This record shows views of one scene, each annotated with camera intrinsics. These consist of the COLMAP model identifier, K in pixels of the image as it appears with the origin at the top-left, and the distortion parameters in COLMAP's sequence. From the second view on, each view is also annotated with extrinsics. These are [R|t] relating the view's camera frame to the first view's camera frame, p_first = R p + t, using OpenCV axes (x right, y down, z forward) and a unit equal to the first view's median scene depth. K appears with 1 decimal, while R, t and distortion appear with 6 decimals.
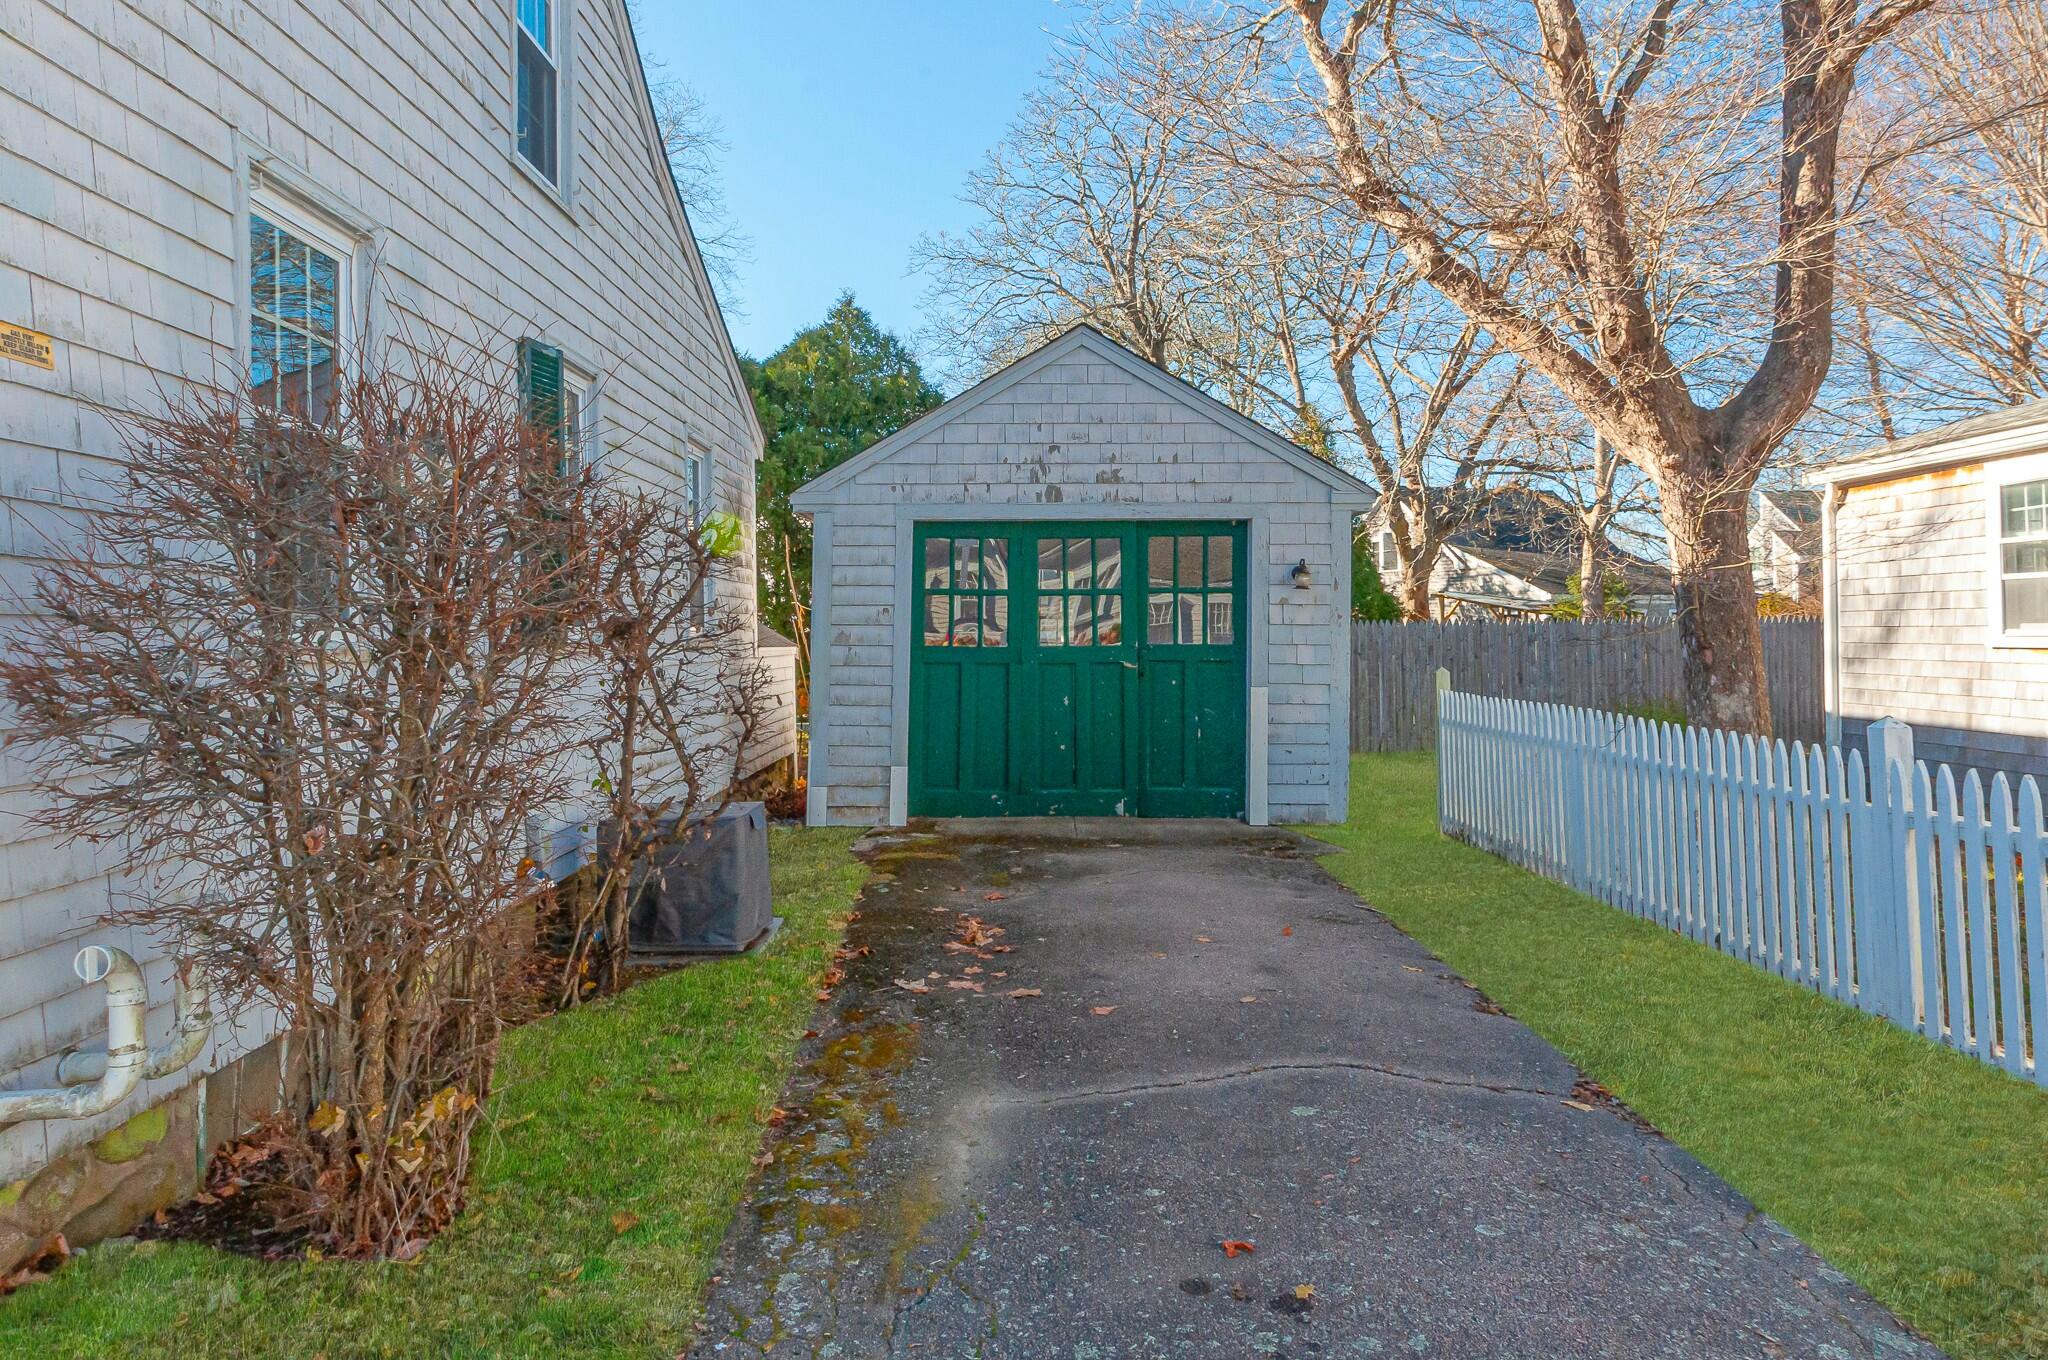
lens RADIAL K [[1235.5, 0, 1030.9], [0, 1235.5, 626.6], [0, 0, 1]] dist [-0.002217, -0.000441]
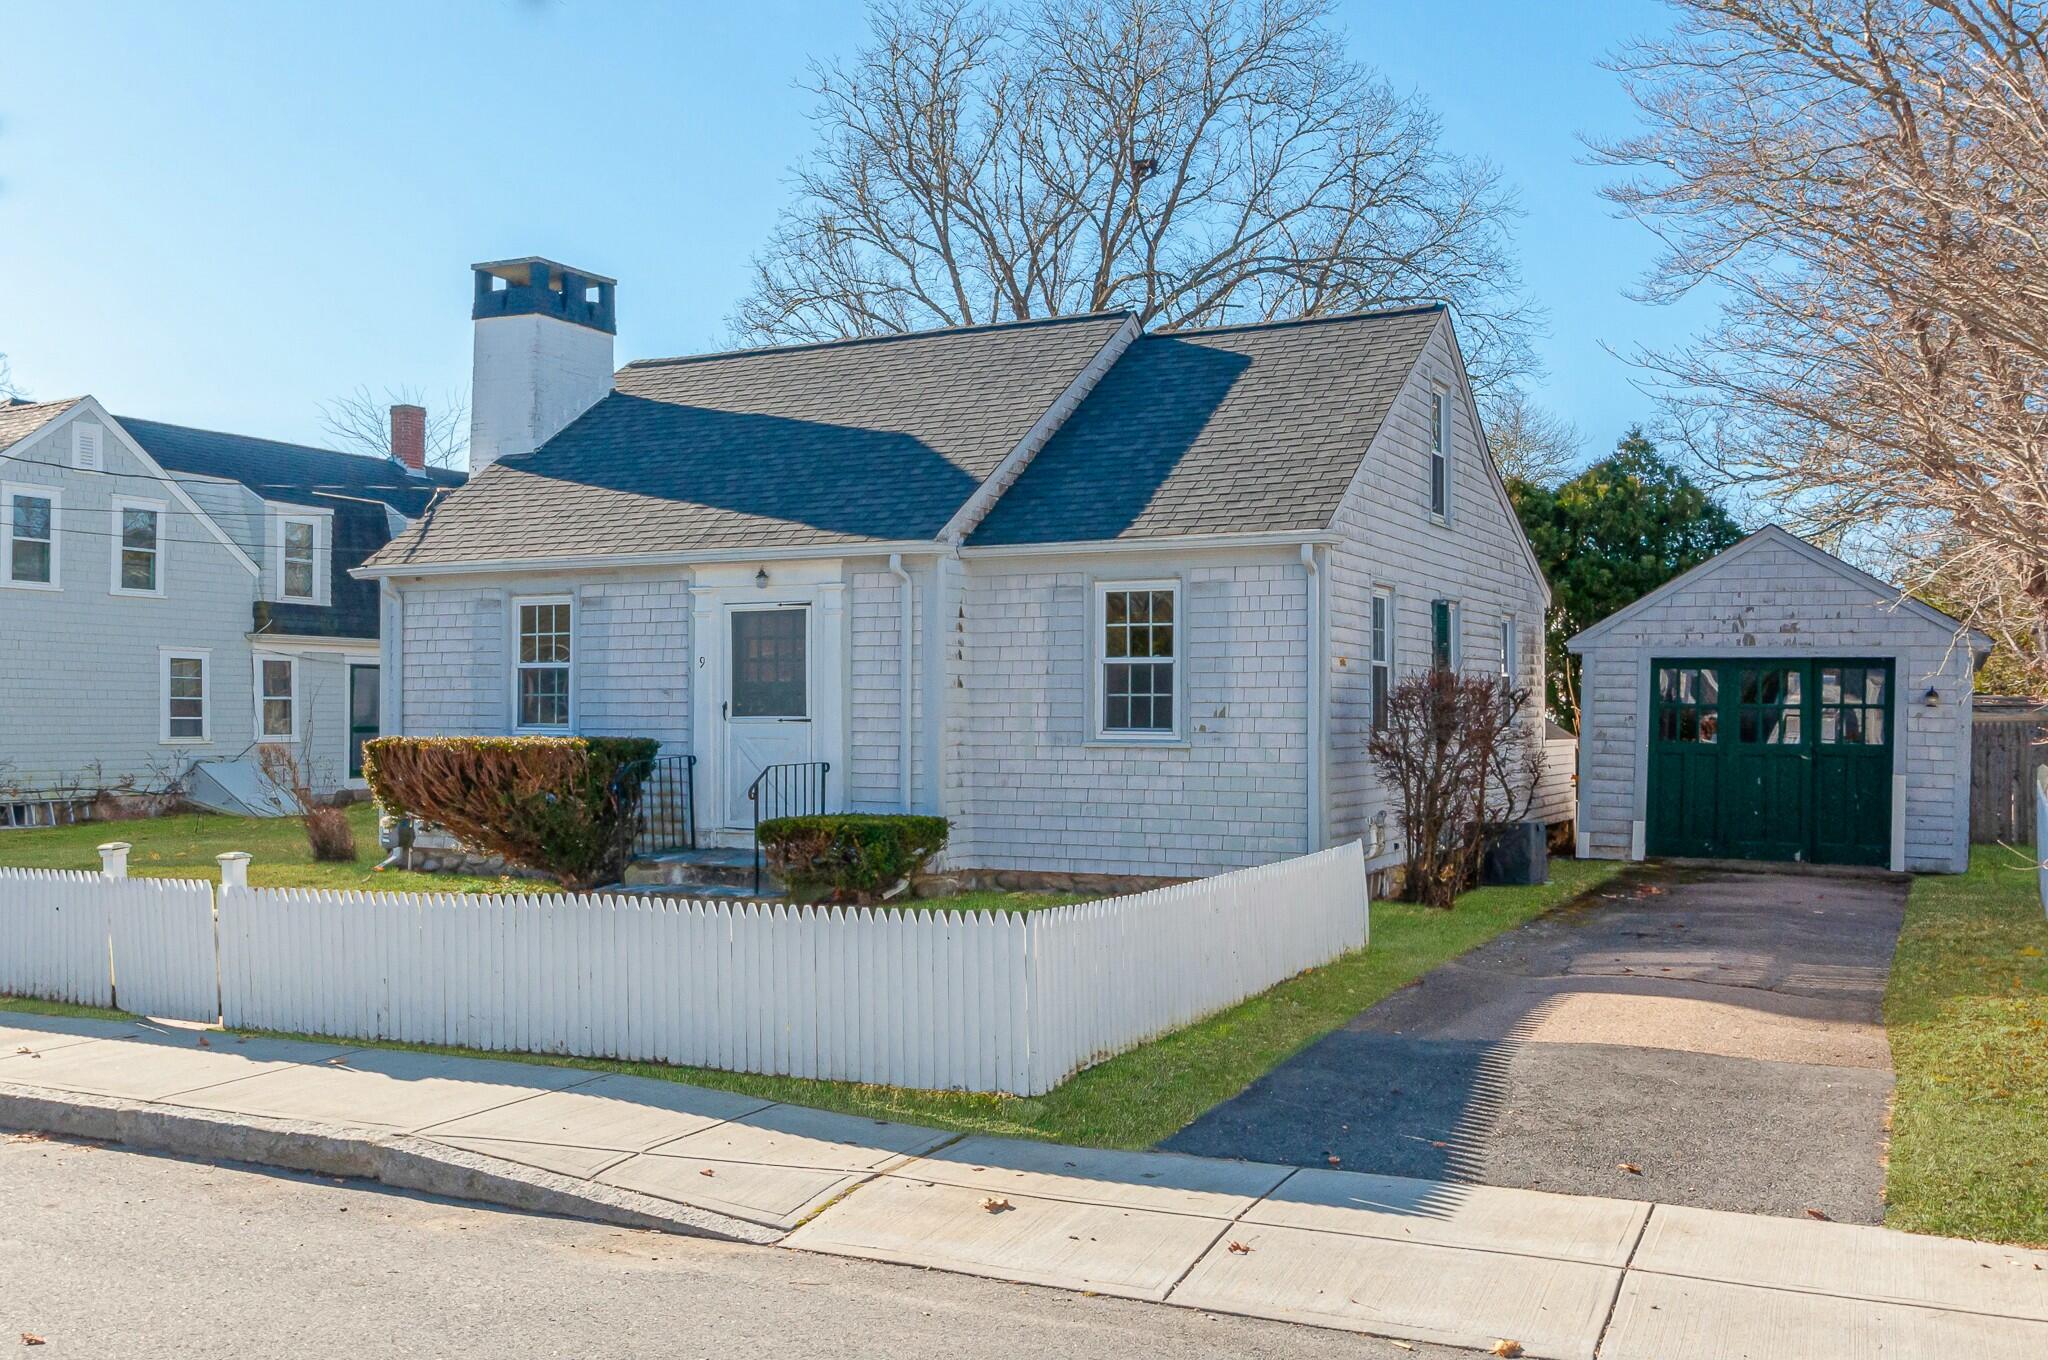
lens RADIAL K [[1794.3, 0, 1025.7], [0, 1794.3, 684.6], [0, 0, 1]] dist [-0.003356, -0.000446]
pose [[0.873360, 0.004391, -0.487056, 0.307248], [-0.008326, 0.999948, -0.005916, -0.034575], [0.487004, 0.009222, 0.873351, -1.288356]]
